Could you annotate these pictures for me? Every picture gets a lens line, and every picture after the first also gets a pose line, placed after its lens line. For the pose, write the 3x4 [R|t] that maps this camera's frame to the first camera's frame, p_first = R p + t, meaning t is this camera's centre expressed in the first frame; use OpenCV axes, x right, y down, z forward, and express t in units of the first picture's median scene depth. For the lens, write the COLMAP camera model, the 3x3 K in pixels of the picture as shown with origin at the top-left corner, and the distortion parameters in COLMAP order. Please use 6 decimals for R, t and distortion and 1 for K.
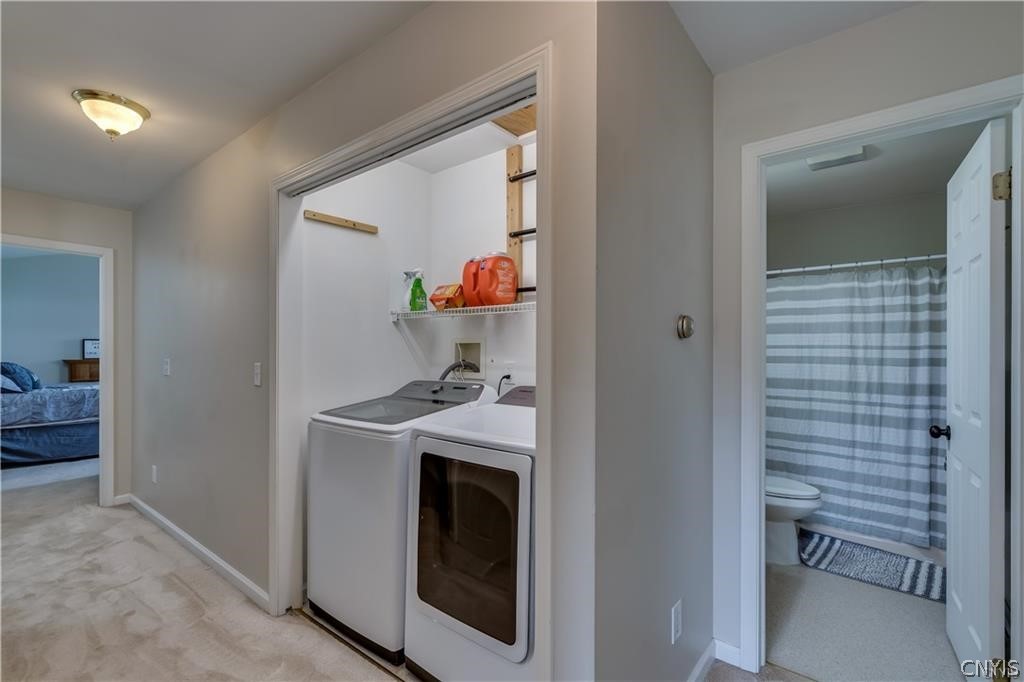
lens RADIAL K [[467.1, 0, 513.7], [0, 467.1, 344.8], [0, 0, 1]] dist [-0.001568, 0.000294]
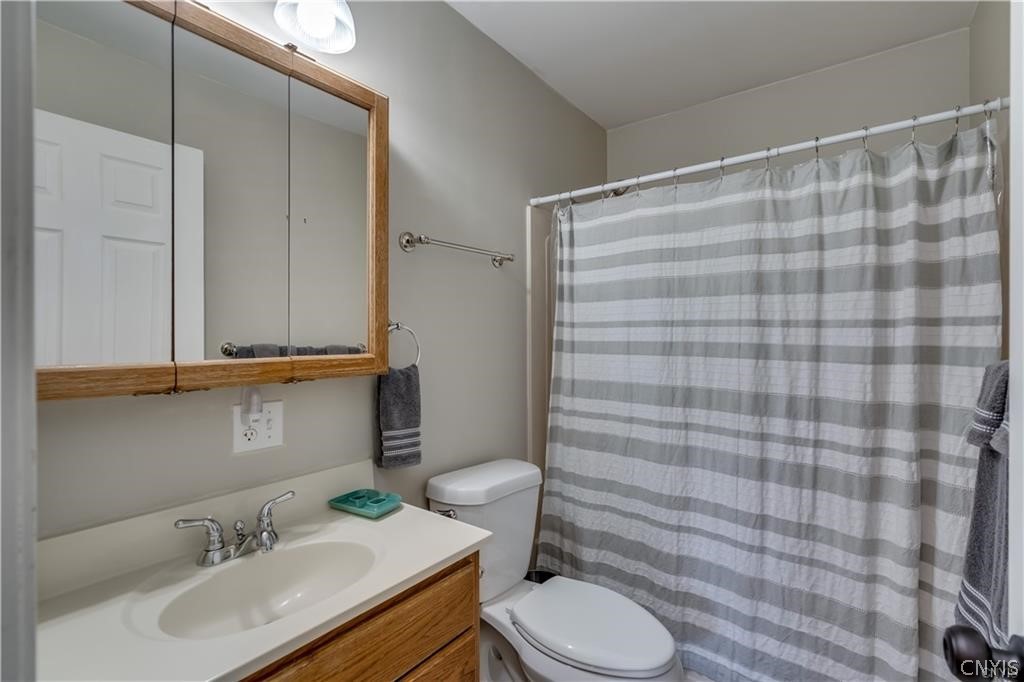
lens RADIAL K [[467.1, 0, 517.9], [0, 467.1, 331.0], [0, 0, 1]] dist [-0.001568, 0.000294]
pose [[0.999280, 0.003156, -0.037816, 0.499324], [-0.003291, 0.999988, -0.003508, 0.016098], [0.037805, 0.003630, 0.999279, 0.511154]]
